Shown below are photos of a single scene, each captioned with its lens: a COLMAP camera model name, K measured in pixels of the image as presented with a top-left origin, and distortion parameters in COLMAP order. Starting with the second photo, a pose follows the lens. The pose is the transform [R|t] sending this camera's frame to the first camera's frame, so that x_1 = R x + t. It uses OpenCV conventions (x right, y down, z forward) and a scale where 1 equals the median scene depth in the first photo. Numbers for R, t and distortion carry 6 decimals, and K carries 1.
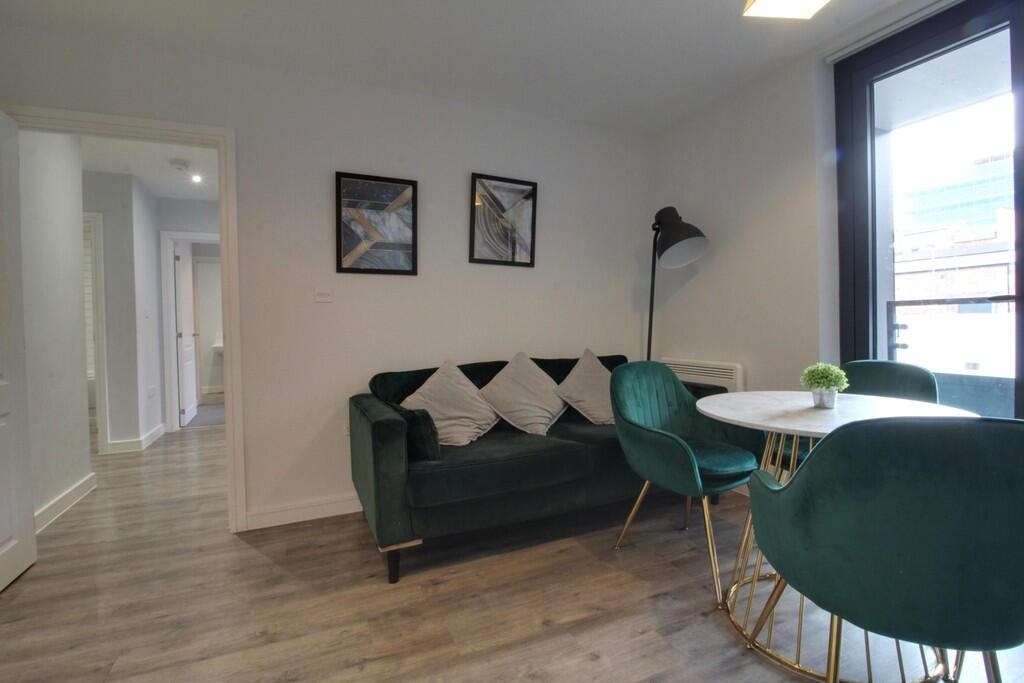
lens RADIAL K [[474.3, 0, 510.5], [0, 474.3, 330.0], [0, 0, 1]] dist [0.000250, -0.014482]
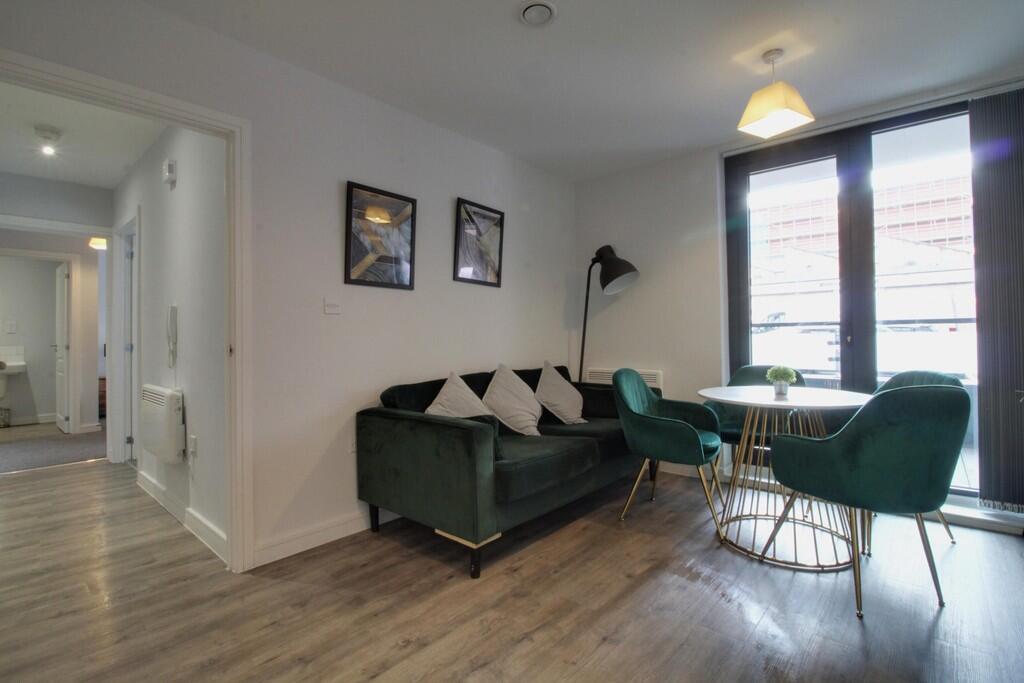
lens RADIAL K [[474.3, 0, 510.5], [0, 474.3, 330.0], [0, 0, 1]] dist [0.000250, -0.014482]
pose [[0.910646, 0.016098, 0.412874, -0.479876], [-0.001107, 0.999332, -0.036522, 0.009211], [-0.413186, 0.032801, 0.910056, -0.020745]]
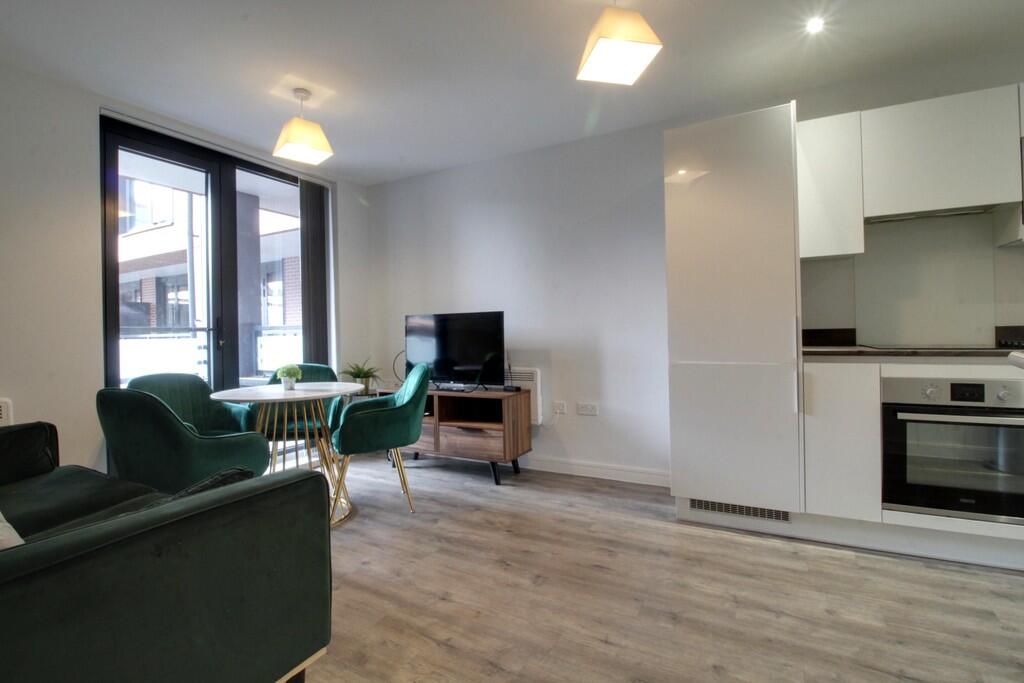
lens RADIAL K [[474.3, 0, 510.5], [0, 474.3, 330.0], [0, 0, 1]] dist [0.000250, -0.014482]
pose [[-0.599943, 0.036939, 0.799189, -0.755700], [0.044811, 0.998917, -0.012532, 0.003464], [-0.798786, 0.028294, -0.600949, 0.875510]]
